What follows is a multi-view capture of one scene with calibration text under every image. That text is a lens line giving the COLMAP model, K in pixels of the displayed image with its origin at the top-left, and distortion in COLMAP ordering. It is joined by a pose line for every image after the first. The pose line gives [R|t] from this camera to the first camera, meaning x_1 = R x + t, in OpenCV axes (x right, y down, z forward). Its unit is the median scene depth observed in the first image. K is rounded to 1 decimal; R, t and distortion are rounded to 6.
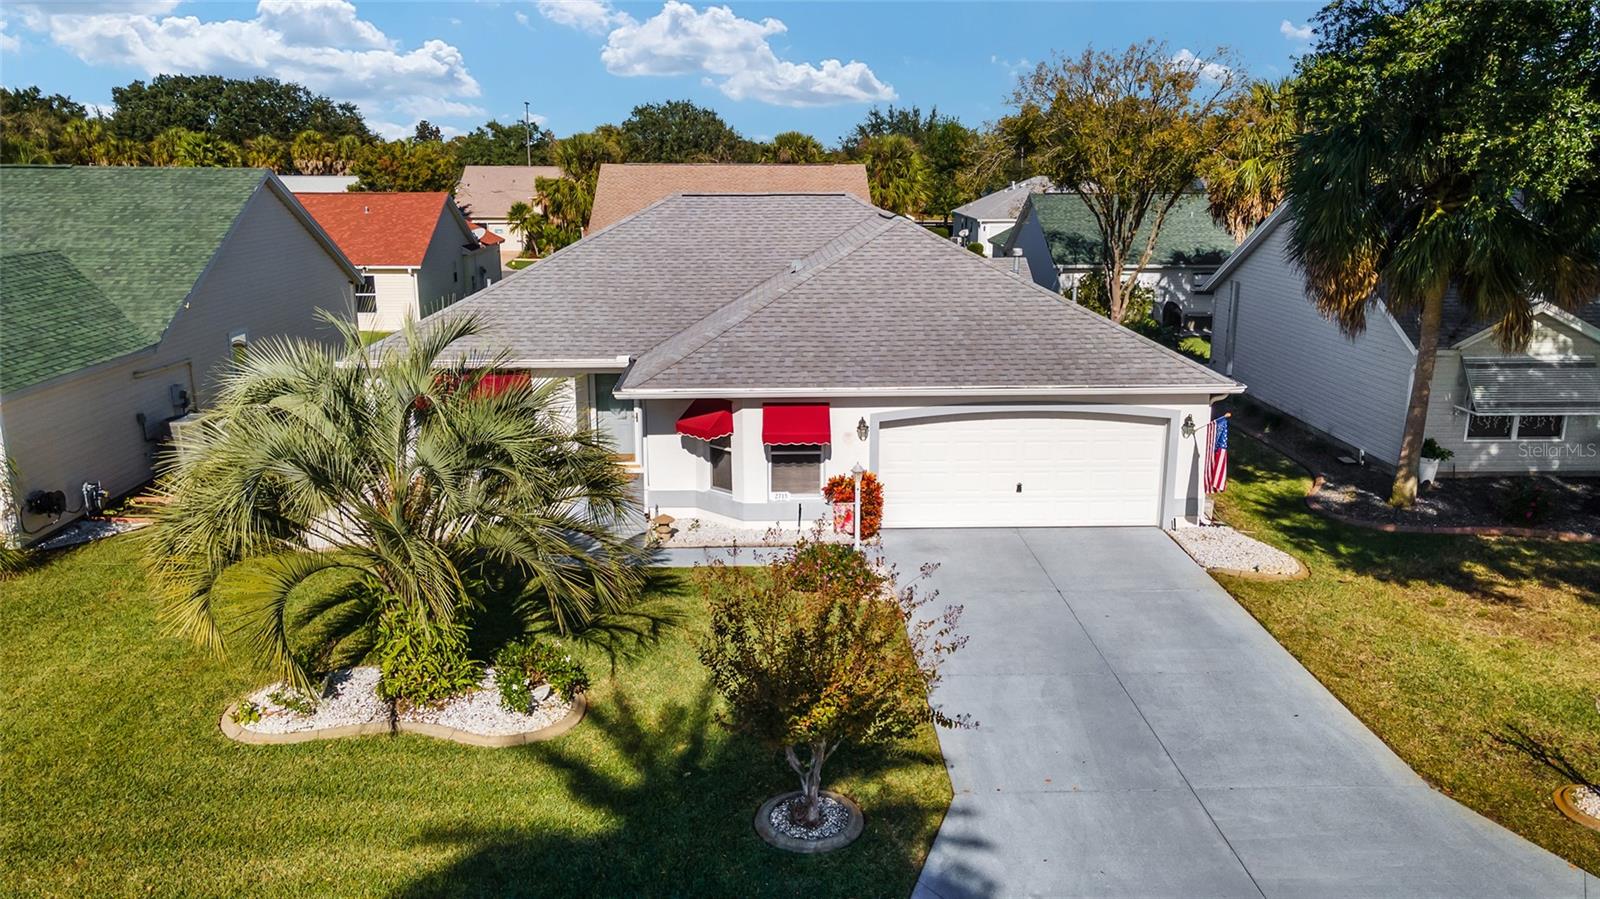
lens RADIAL K [[1188.4, 0, 800.0], [0, 1188.4, 449.5], [0, 0, 1]] dist [0.044324, 0.002450]
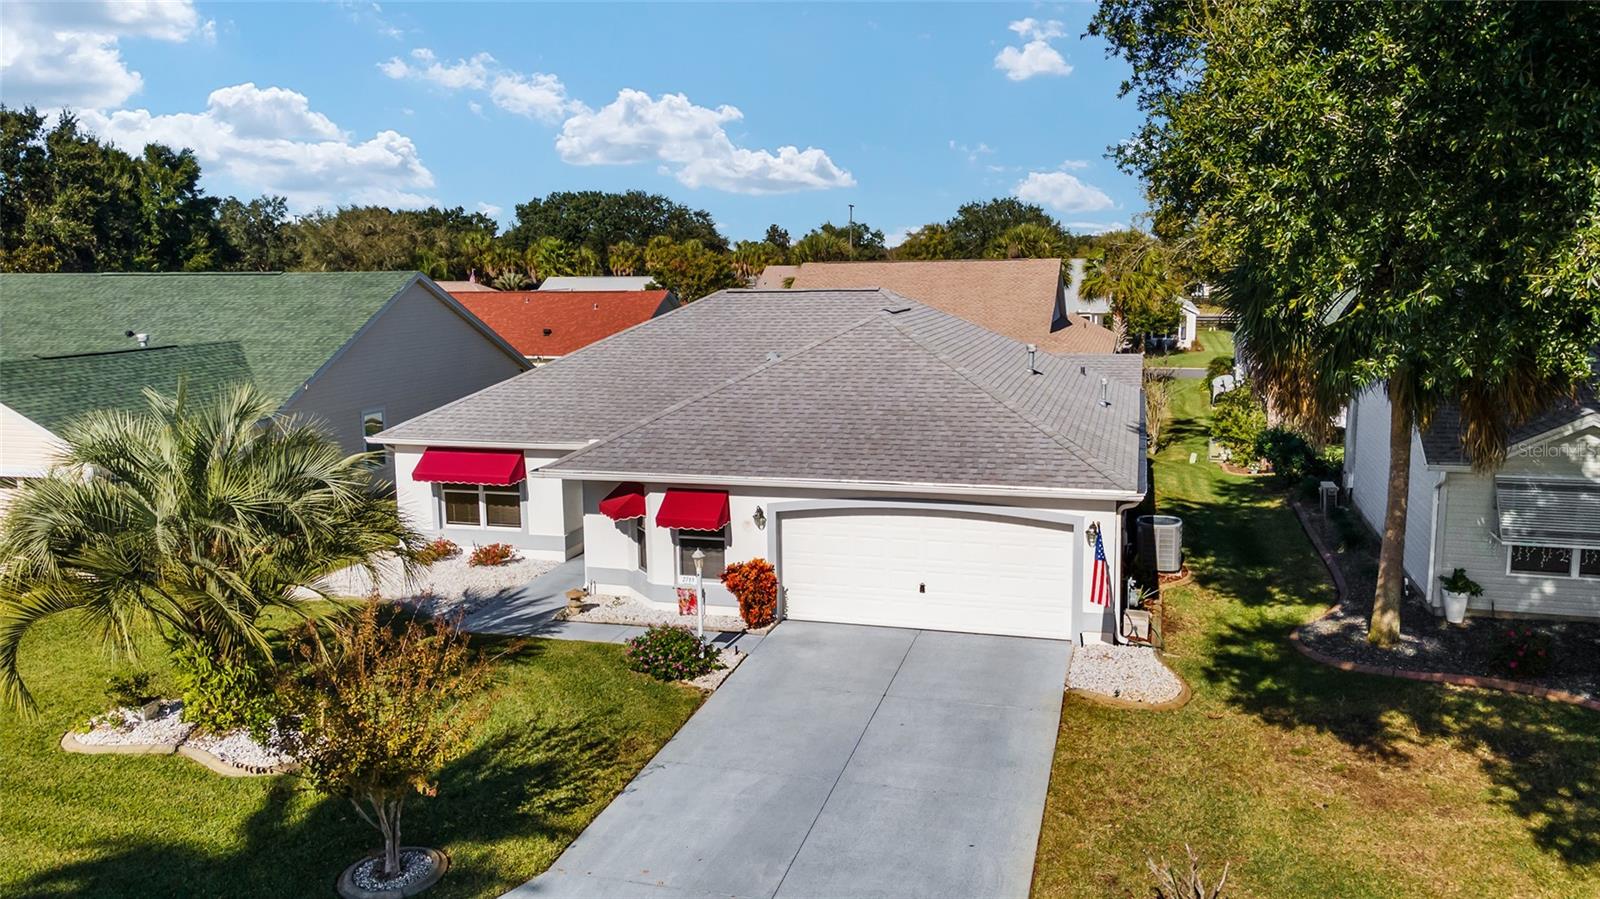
lens RADIAL K [[1147.9, 0, 854.7], [0, 1147.9, 555.2], [0, 0, 1]] dist [0.165495, -0.107871]
pose [[0.962584, 0.064381, -0.263226, 0.373478], [-0.062342, 0.997925, 0.016100, -0.006568], [0.263716, 0.000912, 0.964600, 0.081788]]
